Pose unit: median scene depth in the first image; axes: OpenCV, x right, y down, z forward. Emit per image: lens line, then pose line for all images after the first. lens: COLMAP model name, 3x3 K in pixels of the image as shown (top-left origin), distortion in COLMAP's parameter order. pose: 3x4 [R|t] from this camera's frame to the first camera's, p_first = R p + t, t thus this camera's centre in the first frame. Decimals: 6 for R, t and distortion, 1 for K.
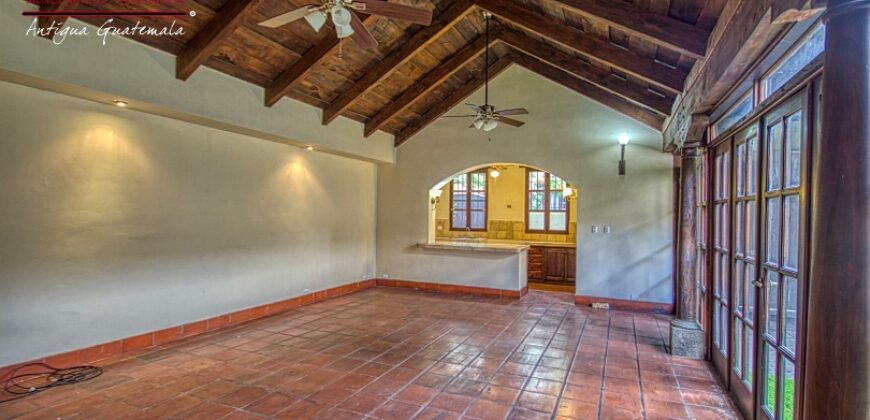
lens RADIAL K [[404.3, 0, 434.3], [0, 404.3, 212.0], [0, 0, 1]] dist [0.000394, -0.000006]
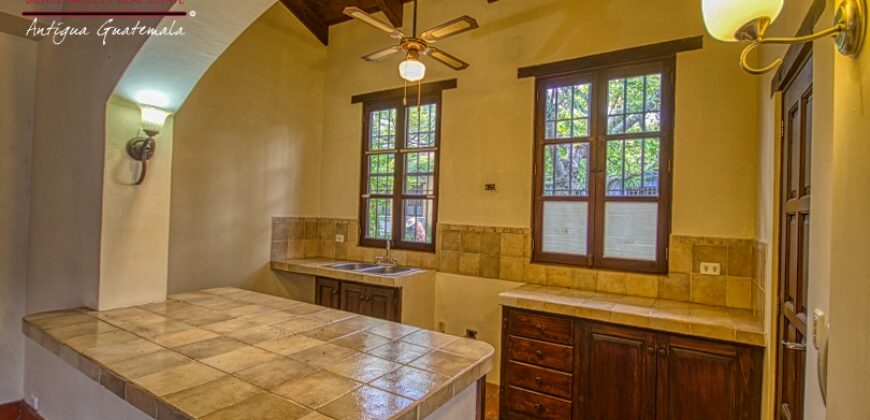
lens RADIAL K [[404.3, 0, 436.1], [0, 404.3, 211.4], [0, 0, 1]] dist [0.000394, -0.000006]
pose [[0.991166, 0.019441, -0.131193, 0.187942], [-0.020126, 0.999790, -0.003892, 0.011112], [0.131090, 0.006498, 0.991349, 0.640843]]
